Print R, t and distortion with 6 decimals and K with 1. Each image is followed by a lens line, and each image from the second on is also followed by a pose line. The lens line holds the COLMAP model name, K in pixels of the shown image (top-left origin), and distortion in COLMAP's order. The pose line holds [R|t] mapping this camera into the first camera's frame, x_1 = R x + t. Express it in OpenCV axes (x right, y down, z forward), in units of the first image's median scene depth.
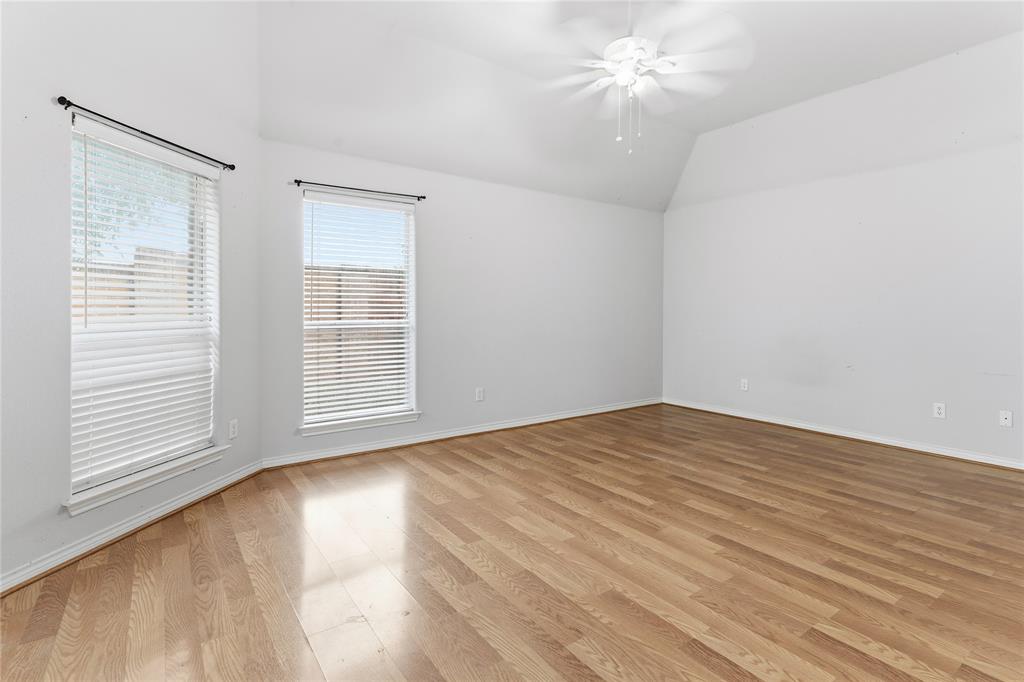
lens RADIAL K [[490.2, 0, 524.3], [0, 490.2, 313.9], [0, 0, 1]] dist [0.010507, -0.000724]
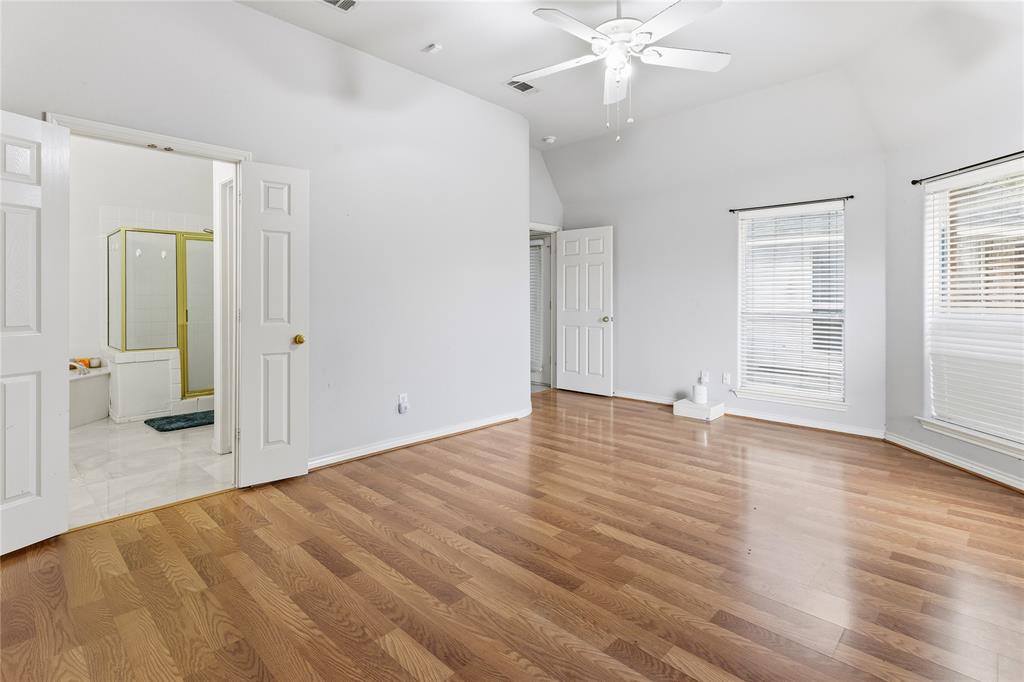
lens RADIAL K [[490.2, 0, 511.0], [0, 490.2, 287.5], [0, 0, 1]] dist [0.010507, -0.000724]
pose [[-0.987435, -0.003077, -0.157995, 0.547672], [-0.001056, 0.999917, -0.012872, -0.029045], [0.158022, -0.012543, -0.987356, 1.837928]]
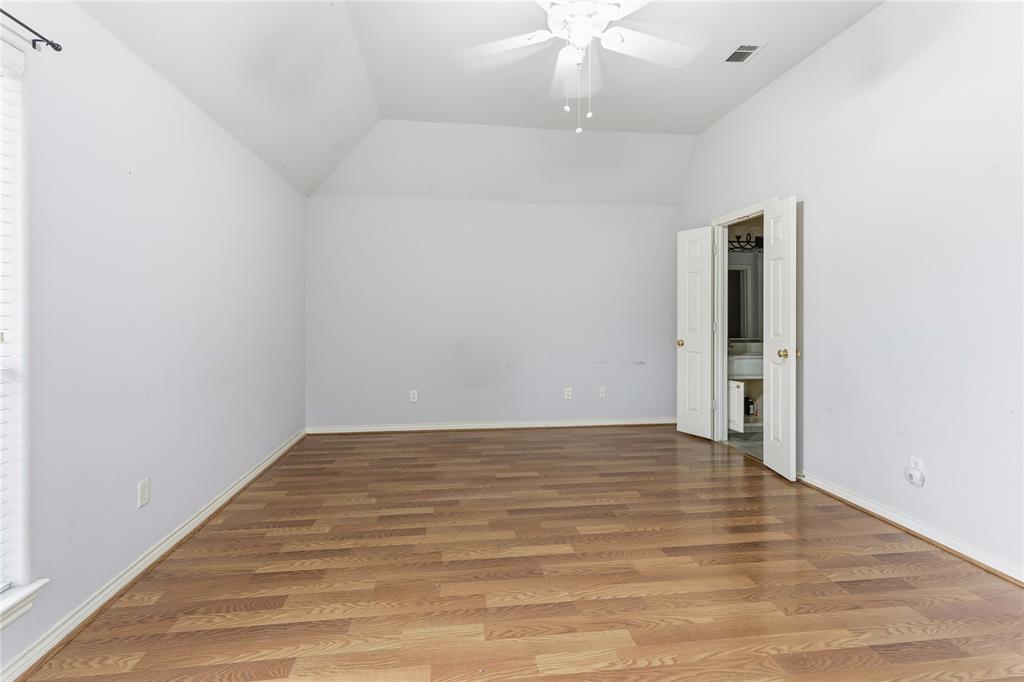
lens RADIAL K [[490.2, 0, 502.9], [0, 490.2, 313.8], [0, 0, 1]] dist [0.010507, -0.000724]
pose [[0.489071, 0.003018, 0.872239, -0.538076], [0.007219, 0.999946, -0.007508, -0.014469], [-0.872214, 0.009969, 0.489022, 0.677020]]
